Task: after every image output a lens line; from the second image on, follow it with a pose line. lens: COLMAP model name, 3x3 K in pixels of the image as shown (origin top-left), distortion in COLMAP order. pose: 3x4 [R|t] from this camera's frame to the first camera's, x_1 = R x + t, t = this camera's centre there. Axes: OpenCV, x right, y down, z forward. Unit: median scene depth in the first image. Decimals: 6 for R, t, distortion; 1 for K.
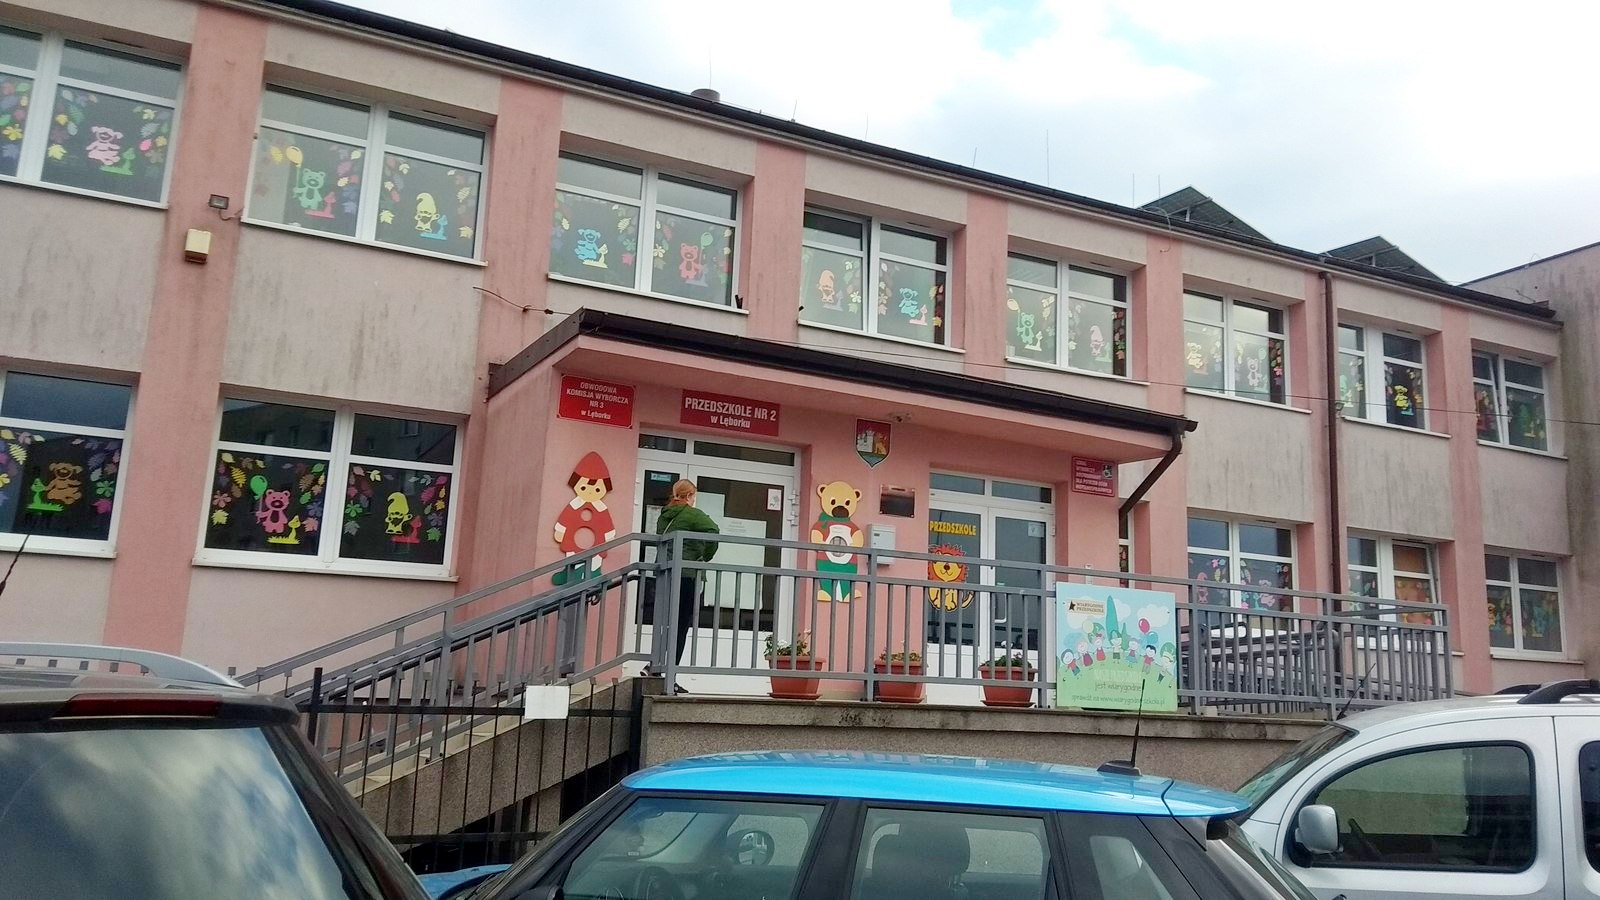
lens RADIAL K [[1284.9, 0, 800.0], [0, 1284.9, 450.0], [0, 0, 1]] dist [0.138546, -0.255215]
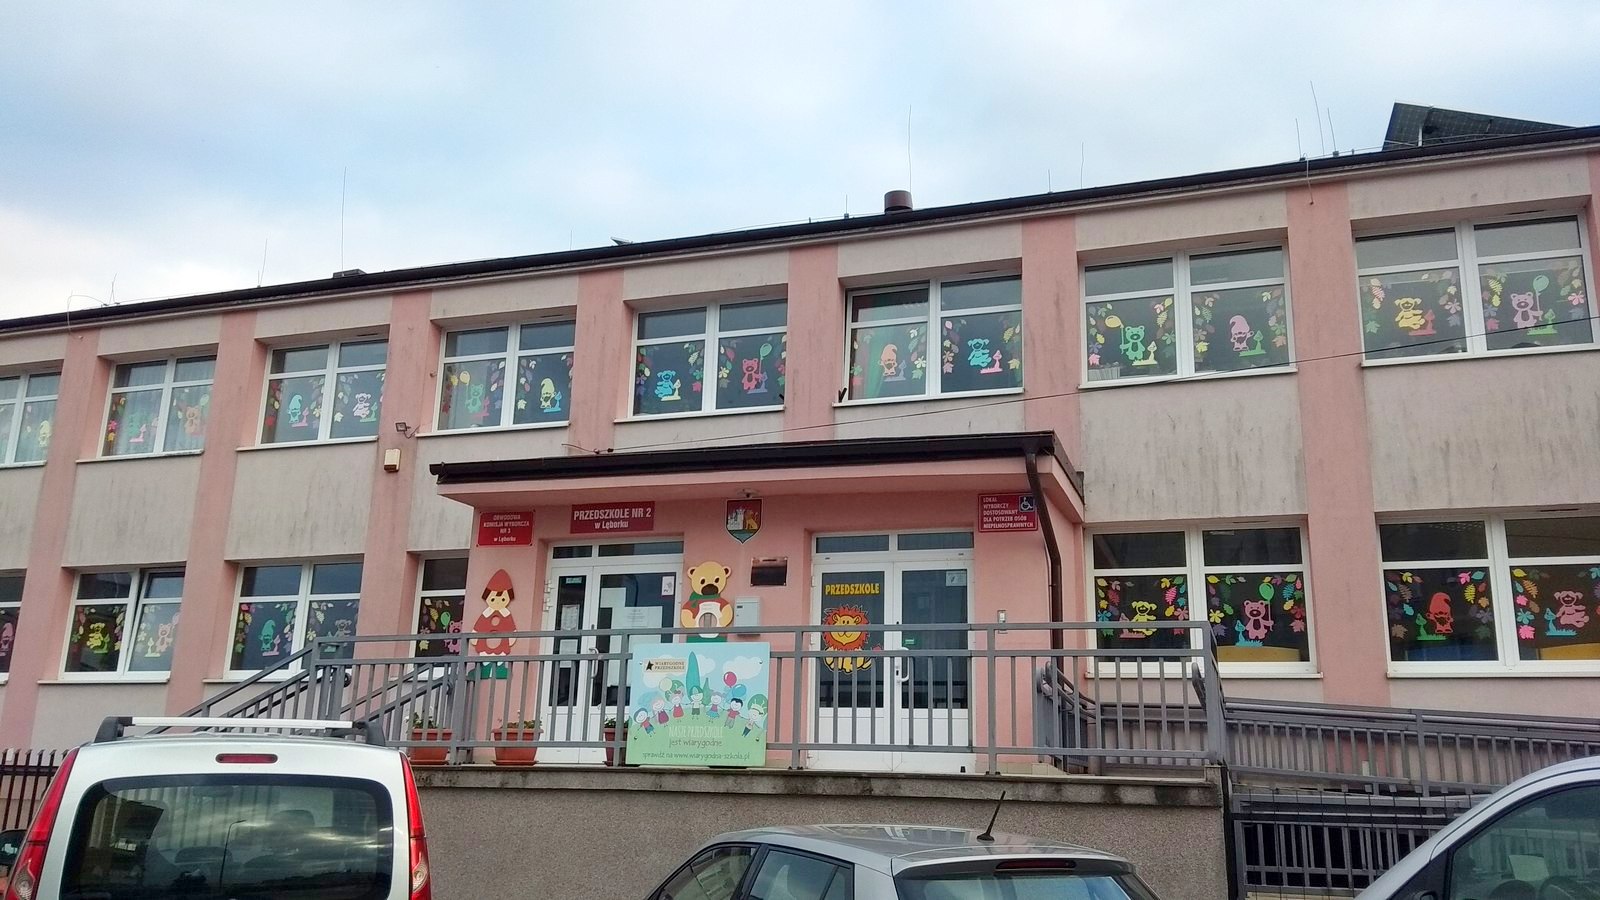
lens RADIAL K [[1284.9, 0, 800.0], [0, 1284.9, 450.0], [0, 0, 1]] dist [0.138546, -0.255215]
pose [[0.699789, -0.190668, -0.688434, 0.863216], [0.142450, 0.981612, -0.127067, 0.082290], [0.700002, -0.009147, 0.714082, 0.285810]]
